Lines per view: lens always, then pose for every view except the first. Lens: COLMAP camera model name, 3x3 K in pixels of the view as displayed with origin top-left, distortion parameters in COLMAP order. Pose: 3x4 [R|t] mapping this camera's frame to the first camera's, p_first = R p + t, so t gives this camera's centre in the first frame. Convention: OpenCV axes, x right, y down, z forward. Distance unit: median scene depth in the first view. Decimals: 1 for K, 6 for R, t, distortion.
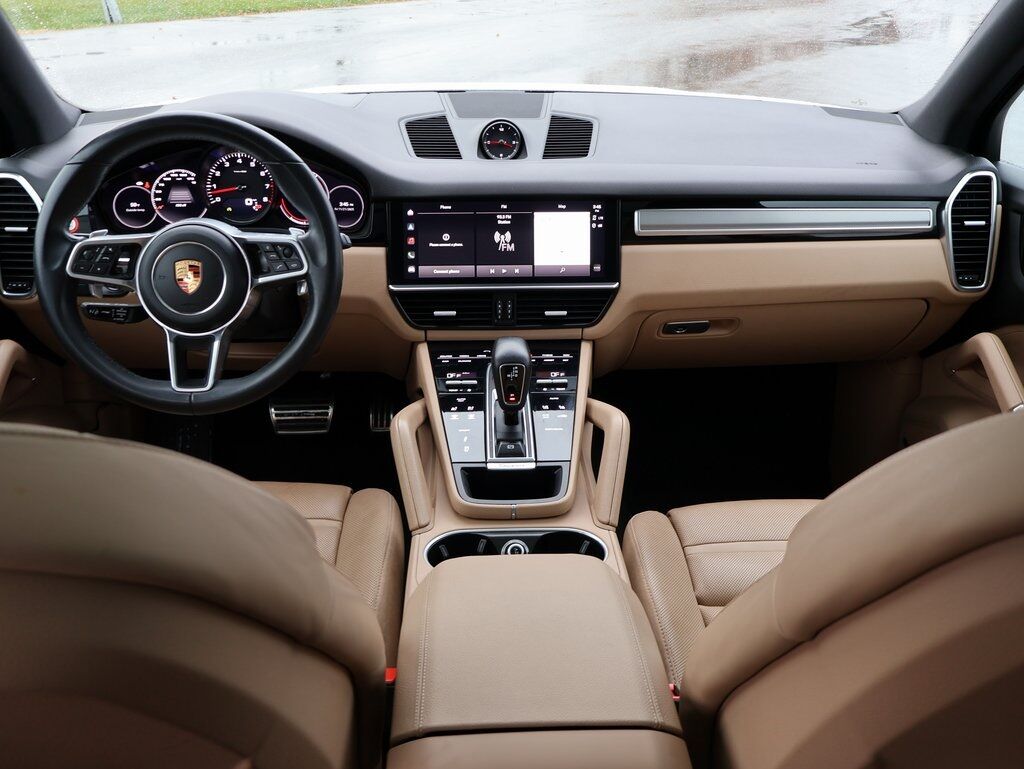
lens RADIAL K [[945.8, 0, 506.9], [0, 945.8, 381.2], [0, 0, 1]] dist [-0.008478, 0.000000]
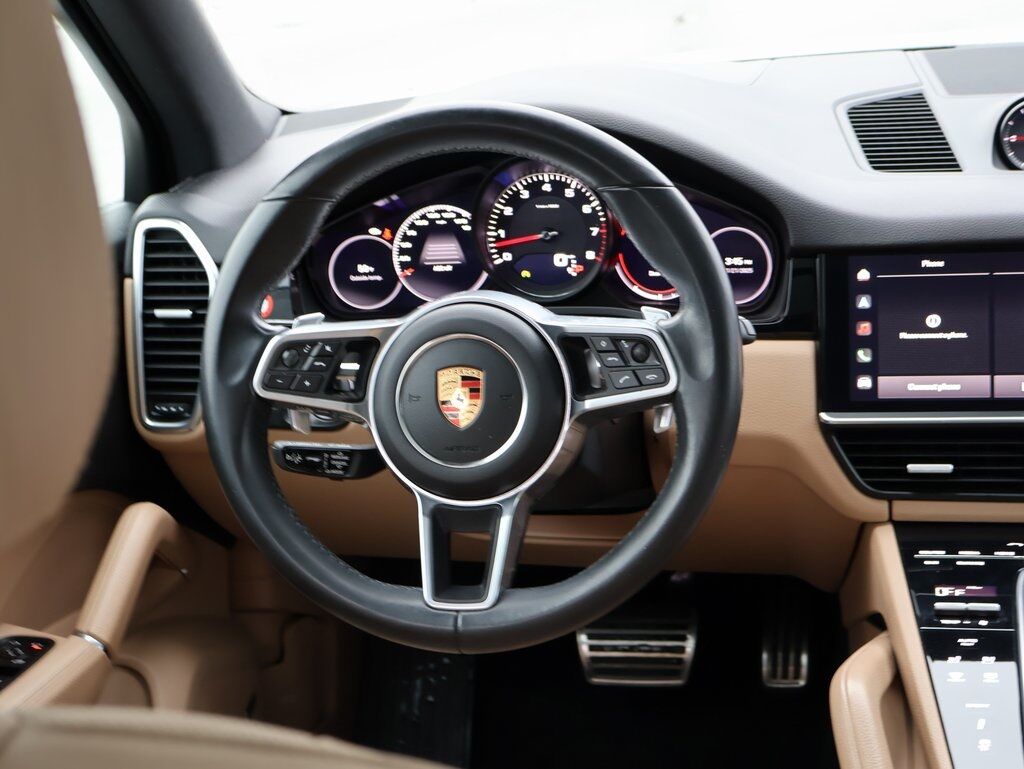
lens RADIAL K [[1689.2, 0, 508.5], [0, 1689.2, 385.9], [0, 0, 1]] dist [-0.006889, 0.000000]
pose [[0.964276, 0.001188, -0.264897, -0.043370], [-0.030296, 0.993923, -0.105828, -0.012373], [0.263162, 0.110073, 0.958452, 0.059333]]
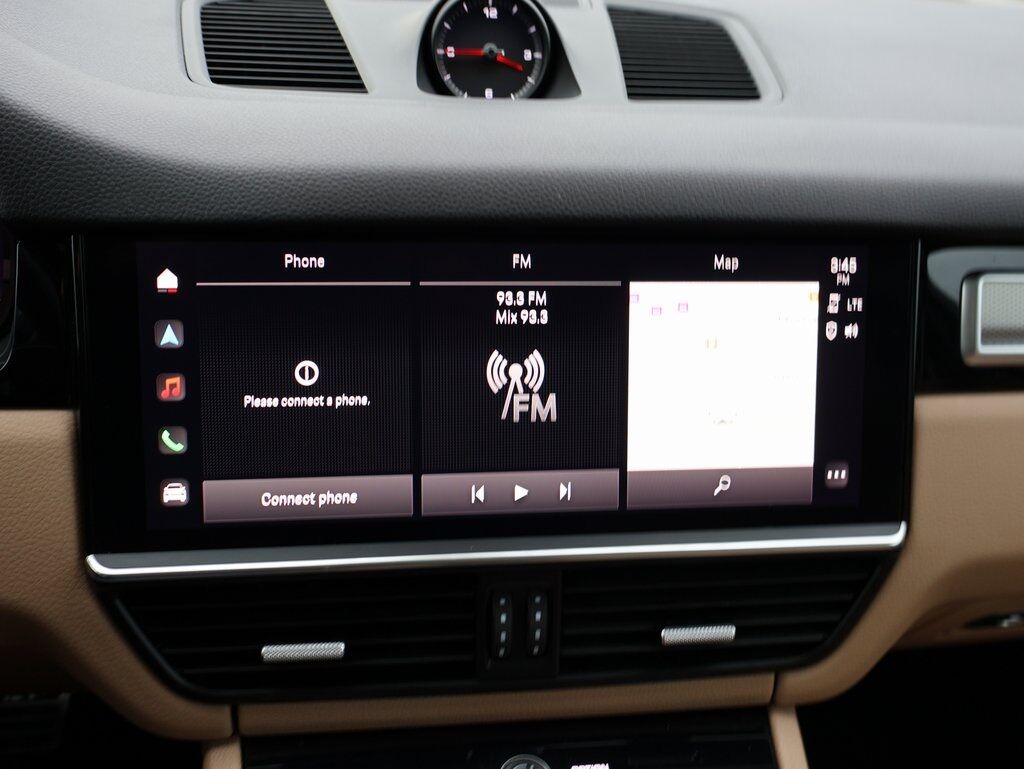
lens RADIAL K [[945.8, 0, 503.2], [0, 945.8, 390.2], [0, 0, 1]] dist [-0.008478, 0.000000]
pose [[0.995494, -0.001250, 0.094820, -0.034148], [0.001561, 0.999994, -0.003207, -0.145515], [-0.094816, 0.003340, 0.995489, 0.723721]]
